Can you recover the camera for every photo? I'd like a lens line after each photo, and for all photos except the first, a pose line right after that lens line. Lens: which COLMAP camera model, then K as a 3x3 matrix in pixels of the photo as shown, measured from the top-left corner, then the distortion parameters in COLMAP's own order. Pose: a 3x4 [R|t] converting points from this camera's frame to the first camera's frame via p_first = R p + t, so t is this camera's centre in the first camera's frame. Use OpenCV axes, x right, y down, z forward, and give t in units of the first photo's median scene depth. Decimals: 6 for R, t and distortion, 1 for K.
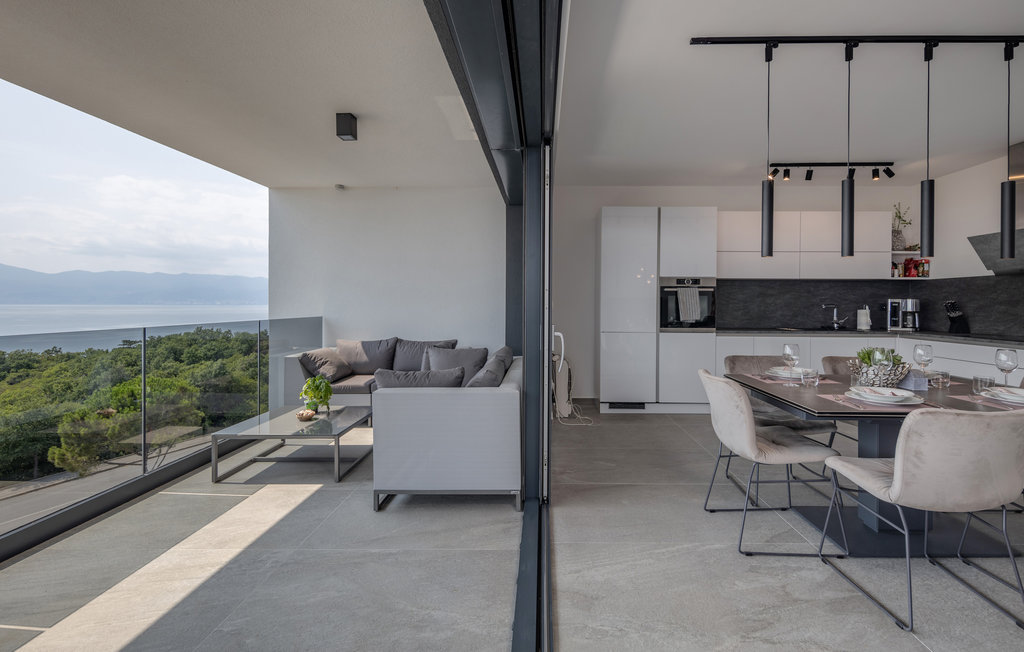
lens RADIAL K [[451.5, 0, 537.4], [0, 451.5, 308.5], [0, 0, 1]] dist [0.000777, 0.000196]
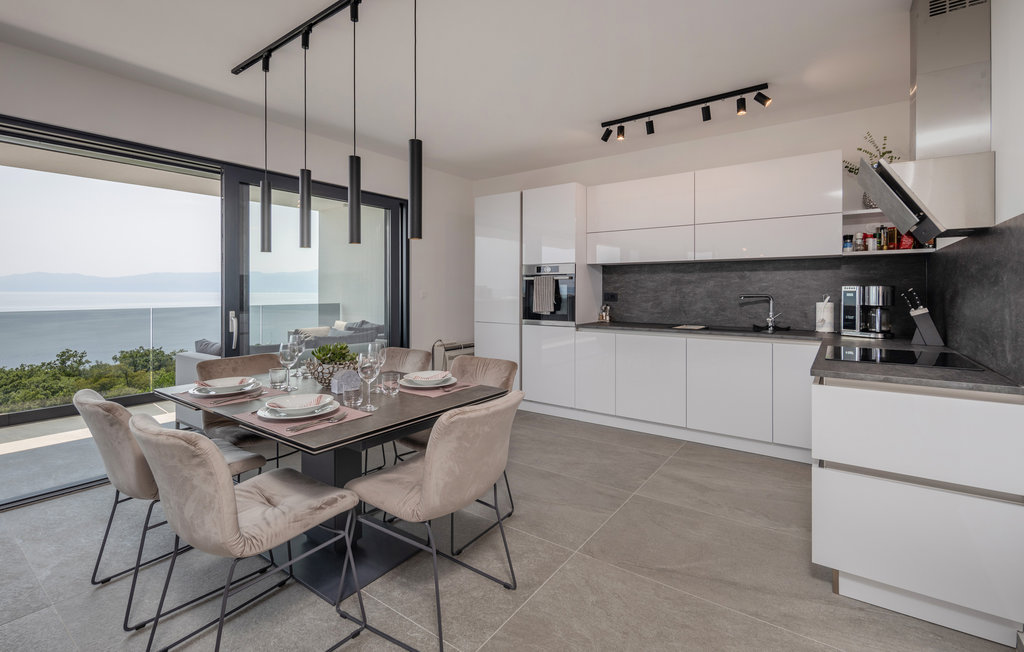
lens RADIAL K [[451.5, 0, 537.4], [0, 451.5, 308.5], [0, 0, 1]] dist [0.000777, 0.000196]
pose [[0.829225, 0.017040, -0.558655, 0.823627], [-0.003019, 0.999657, 0.026011, -0.004618], [0.558907, -0.019882, 0.828992, 0.229598]]
